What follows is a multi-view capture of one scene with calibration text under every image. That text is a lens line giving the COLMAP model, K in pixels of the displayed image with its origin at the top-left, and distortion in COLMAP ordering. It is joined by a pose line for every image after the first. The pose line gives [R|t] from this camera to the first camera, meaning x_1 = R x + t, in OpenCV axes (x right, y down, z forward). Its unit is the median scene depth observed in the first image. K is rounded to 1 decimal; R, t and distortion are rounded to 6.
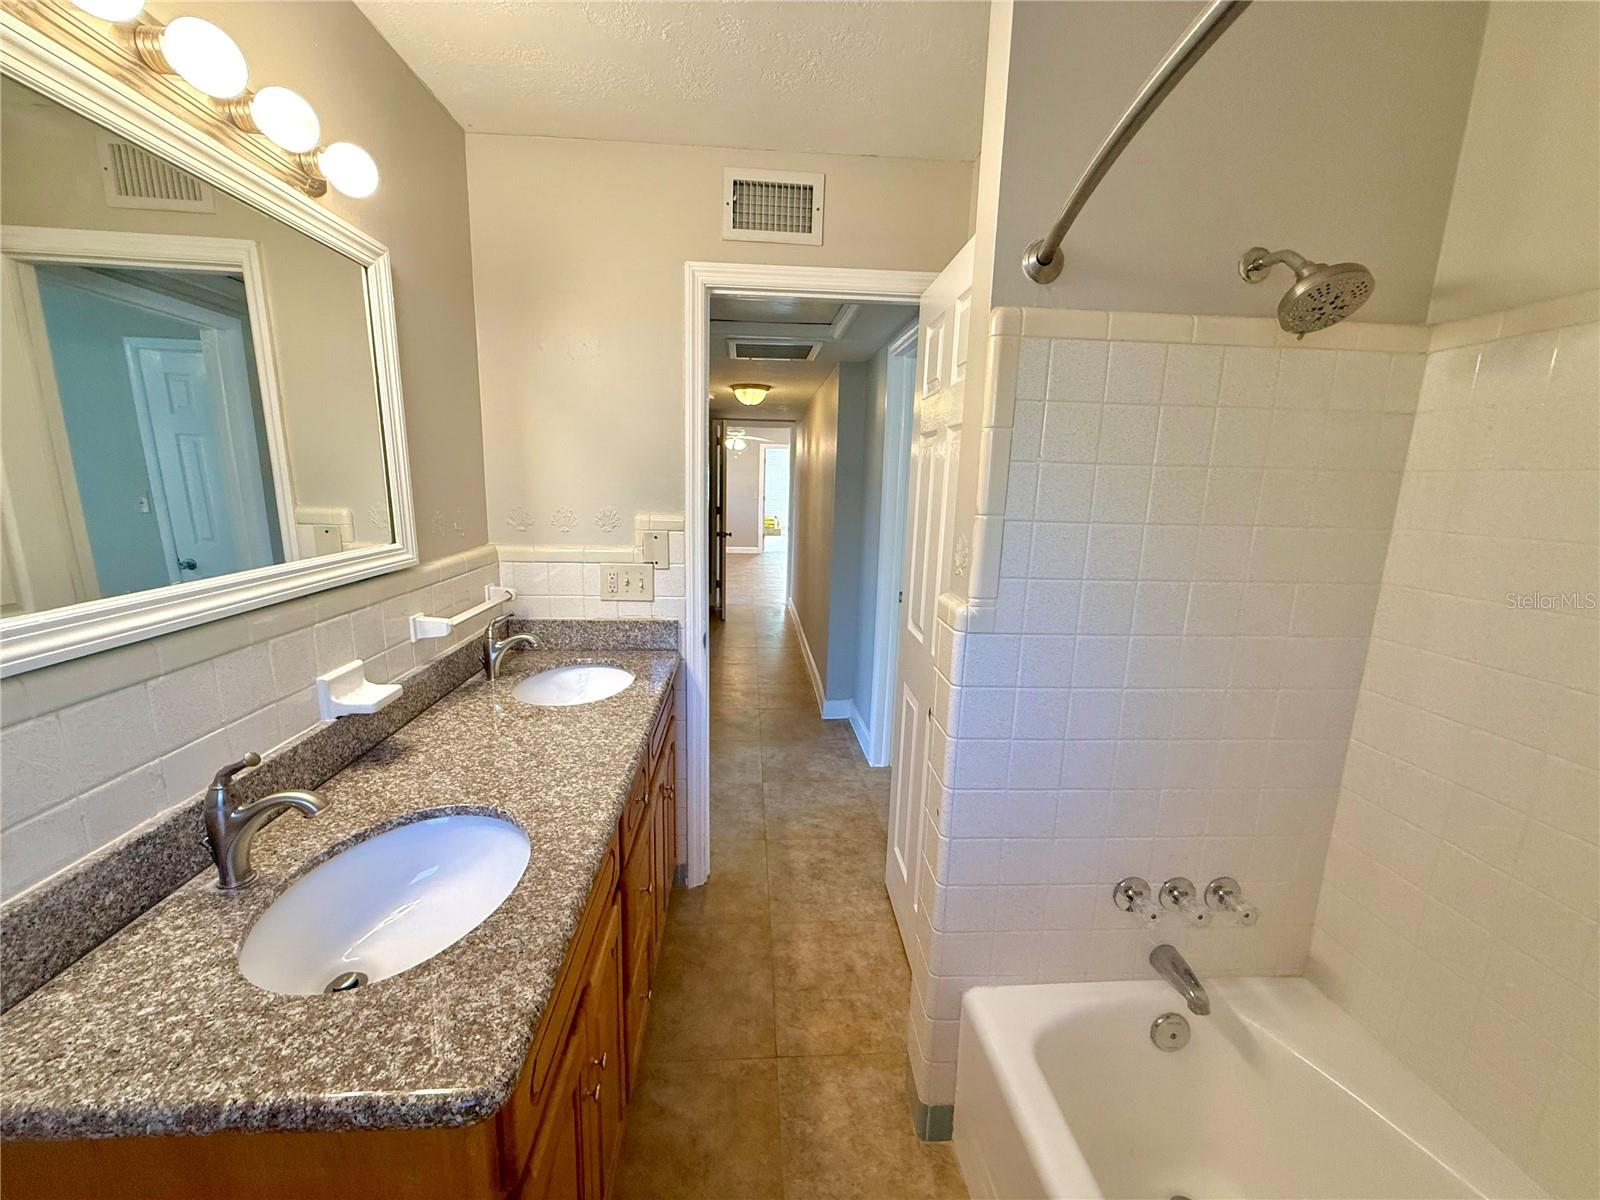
lens RADIAL K [[637.5, 0, 801.2], [0, 637.5, 599.6], [0, 0, 1]] dist [-0.002701, 0.002005]
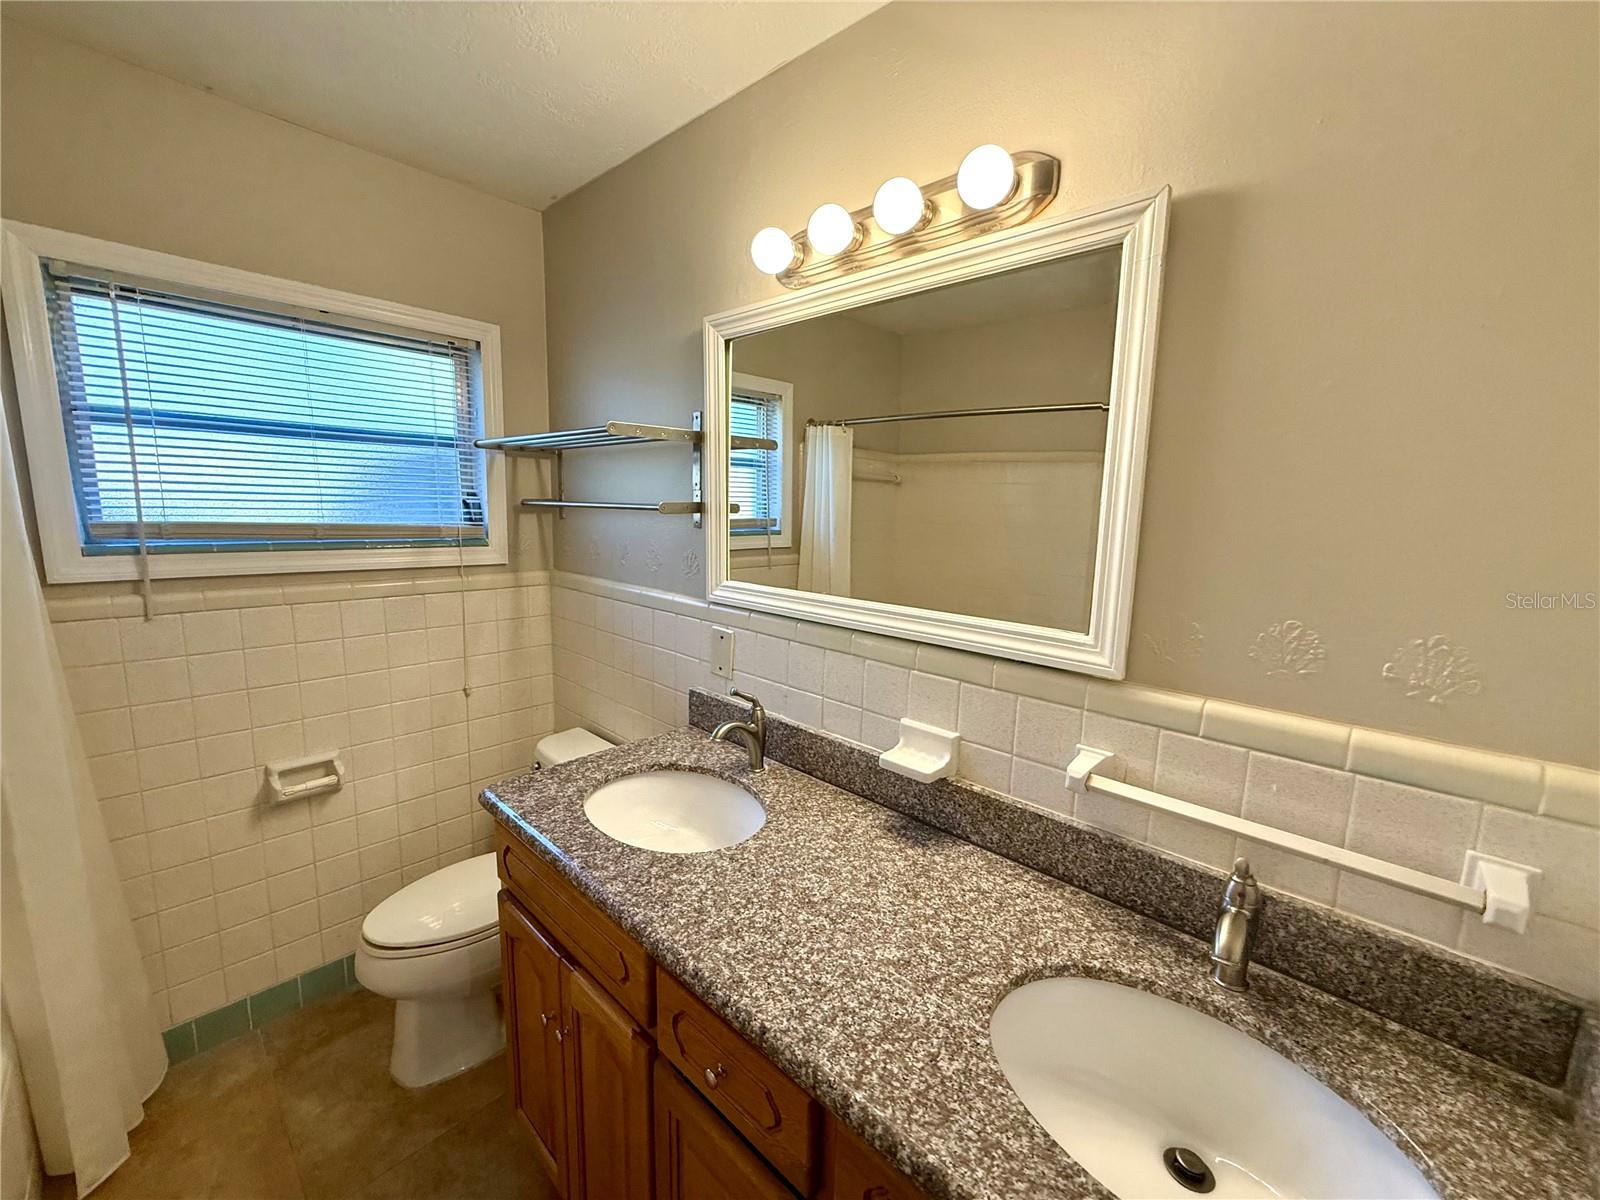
lens RADIAL K [[637.5, 0, 795.1], [0, 637.5, 606.9], [0, 0, 1]] dist [-0.002701, 0.002005]
pose [[-0.739498, 0.063082, -0.670197, 0.065909], [-0.175452, 0.943126, 0.282365, -0.288125], [0.649892, 0.326396, -0.686372, 1.405249]]
